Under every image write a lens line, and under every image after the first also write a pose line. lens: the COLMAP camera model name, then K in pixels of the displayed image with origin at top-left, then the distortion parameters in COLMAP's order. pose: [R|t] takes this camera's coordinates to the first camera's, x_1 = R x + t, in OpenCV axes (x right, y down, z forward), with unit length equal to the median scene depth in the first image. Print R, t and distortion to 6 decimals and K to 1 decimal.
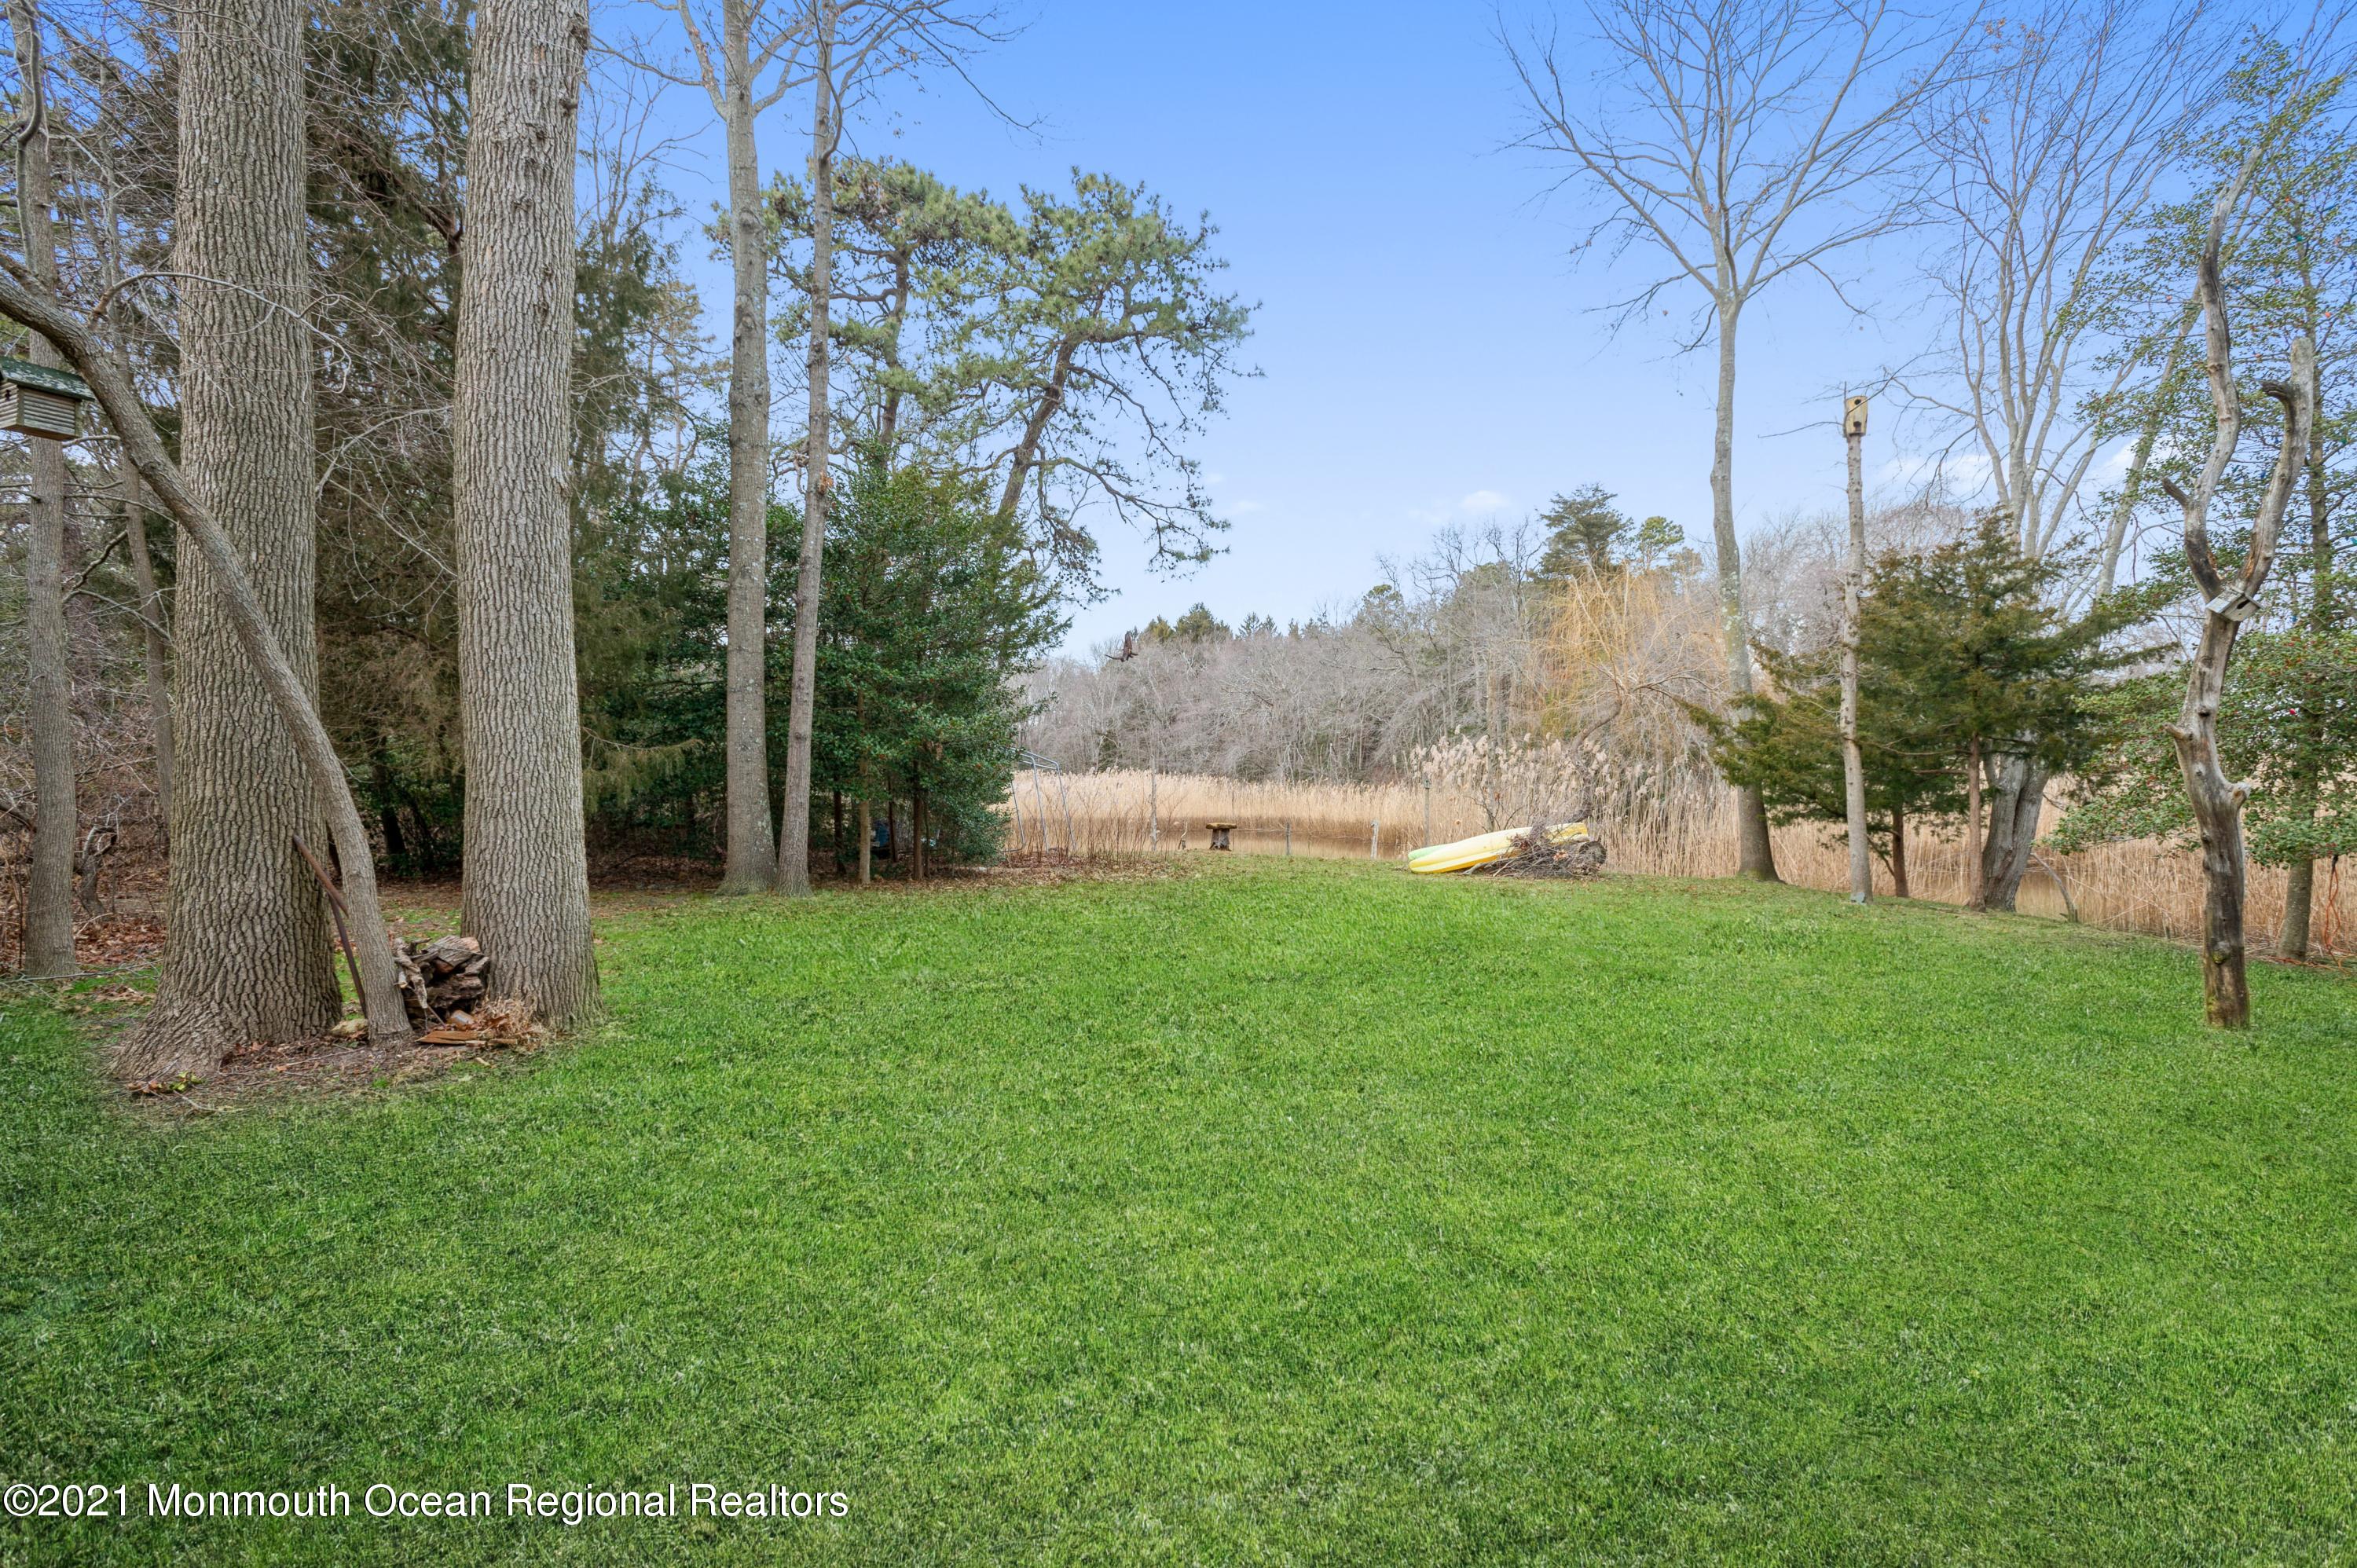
lens RADIAL K [[1266.7, 0, 1178.1], [0, 1266.7, 786.8], [0, 0, 1]] dist [0.005938, 0.001266]
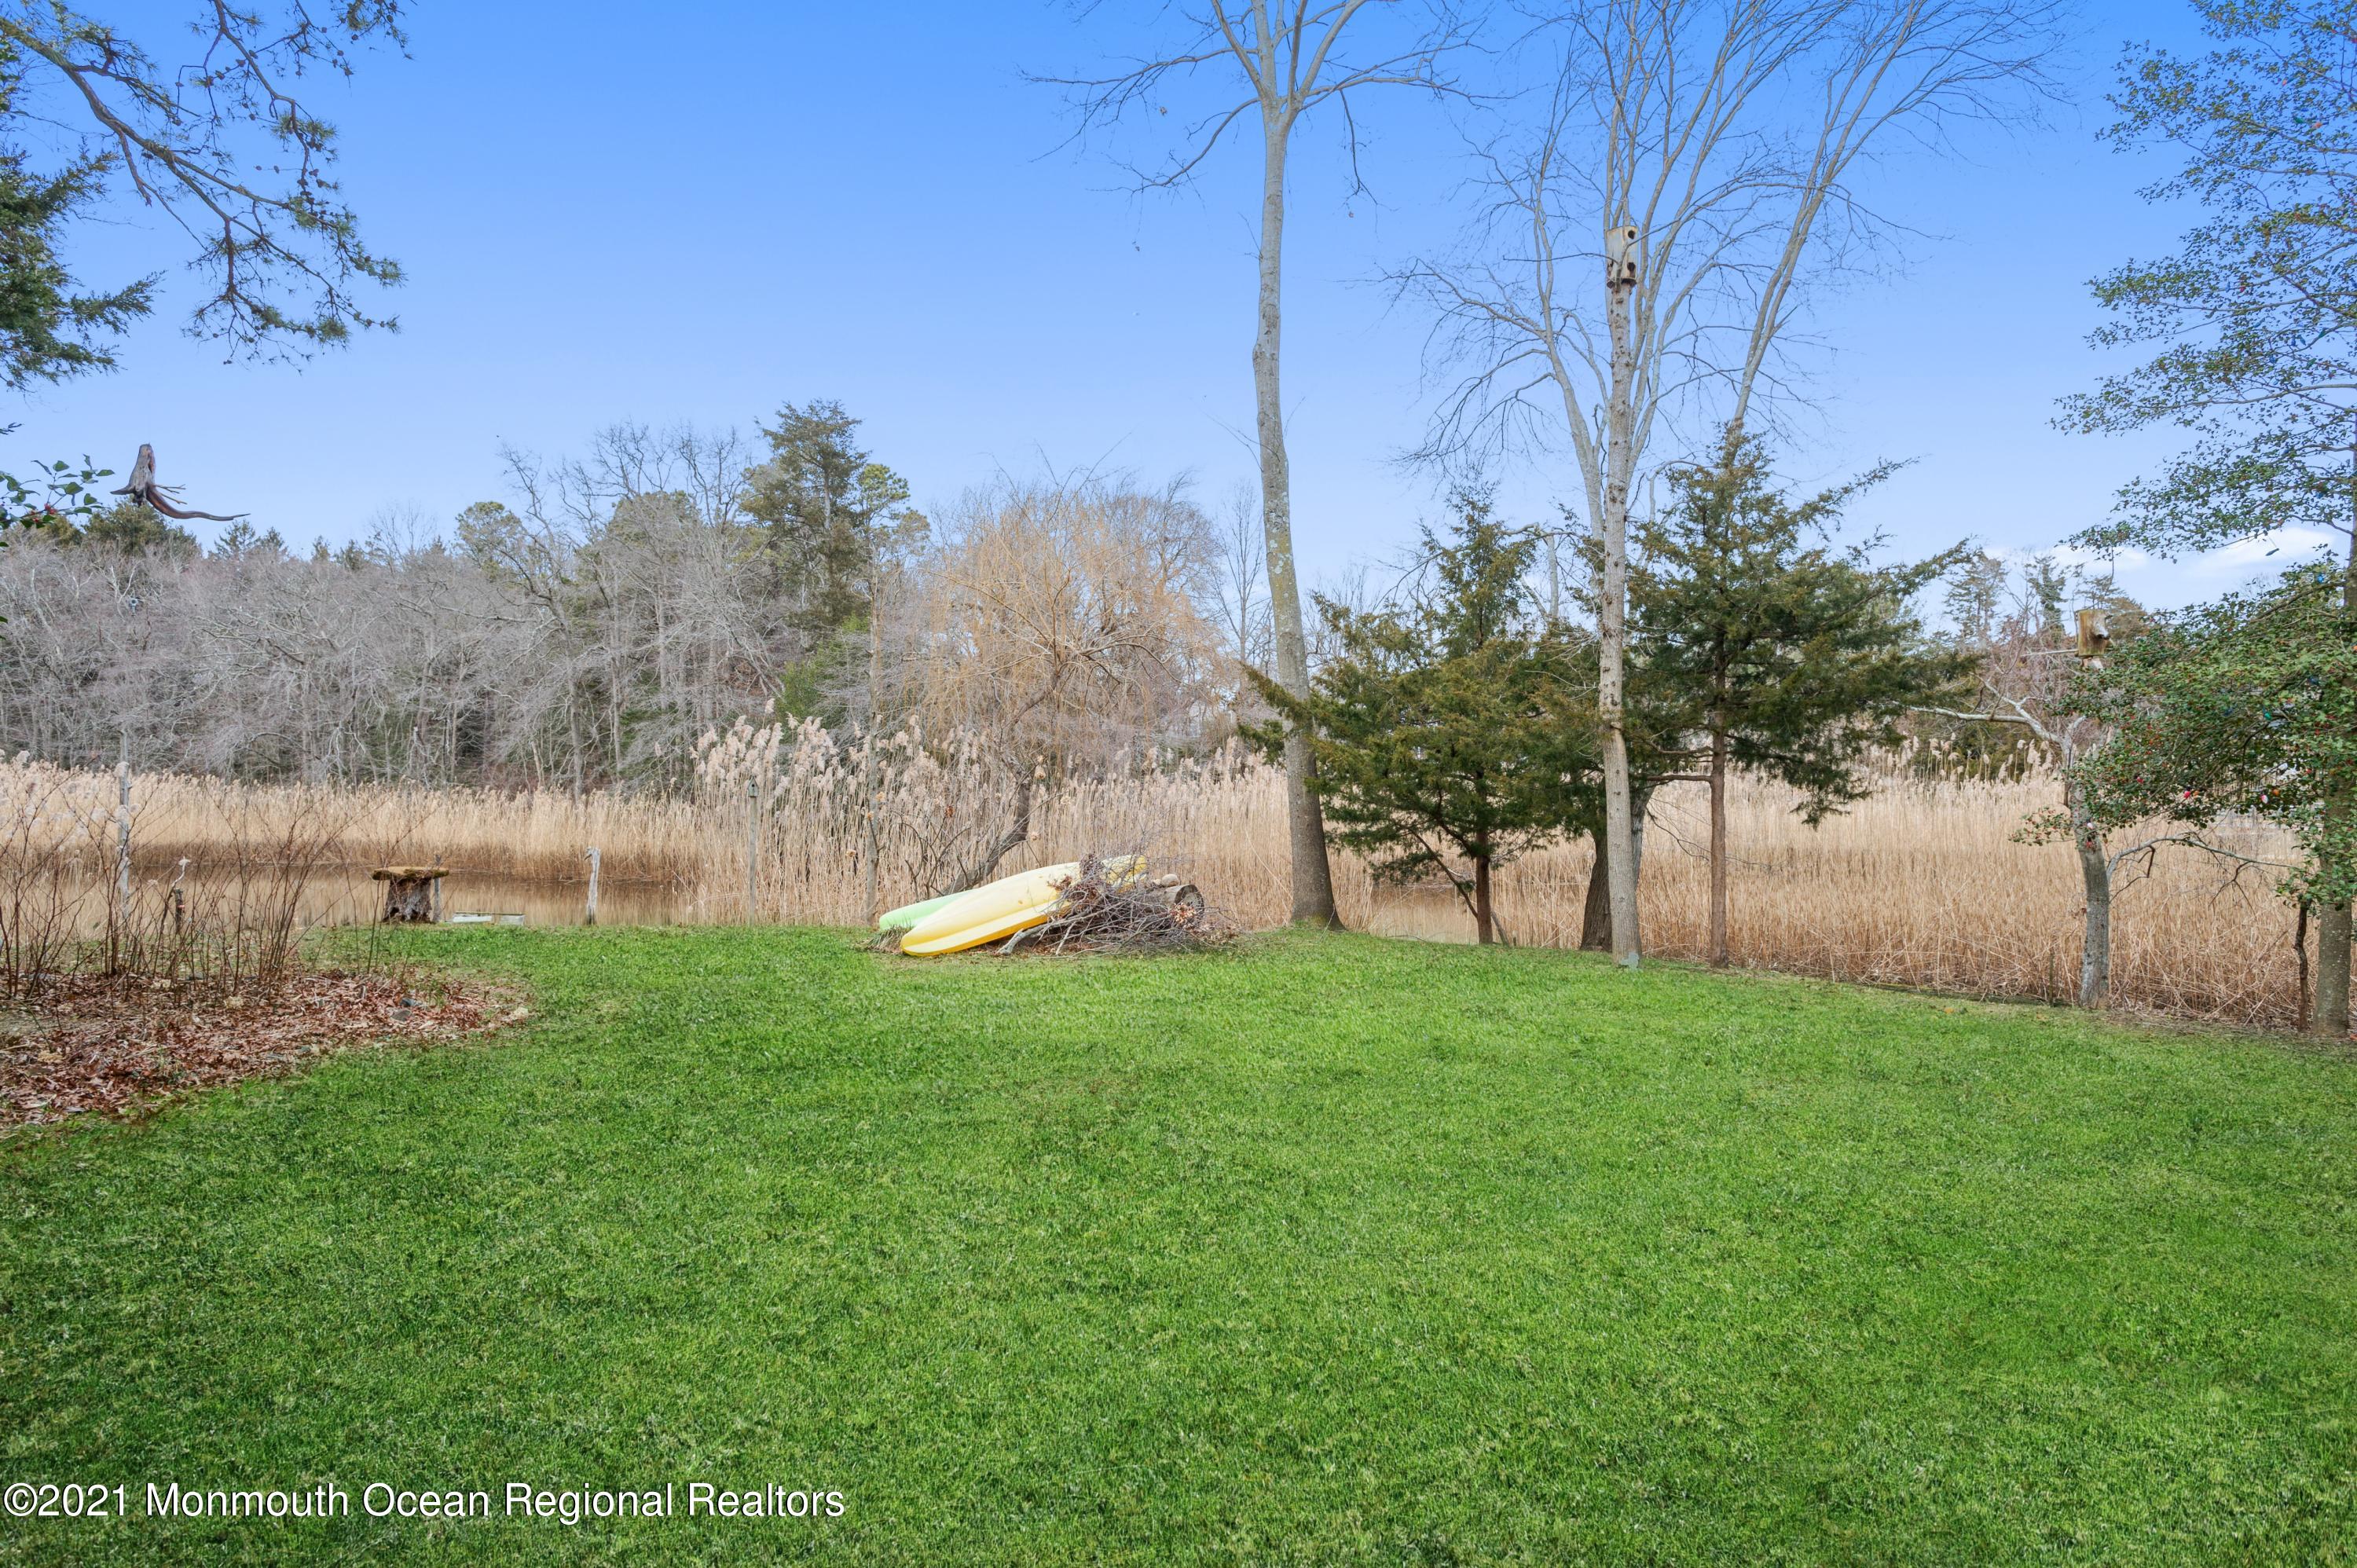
lens RADIAL K [[1341.7, 0, 1179.7], [0, 1341.7, 785.1], [0, 0, 1]] dist [0.008169, 0.001593]
pose [[0.748222, 0.009756, 0.663377, -0.080797], [-0.004696, 0.999945, -0.009409, 0.000776], [-0.663432, 0.003925, 0.748226, 0.387101]]
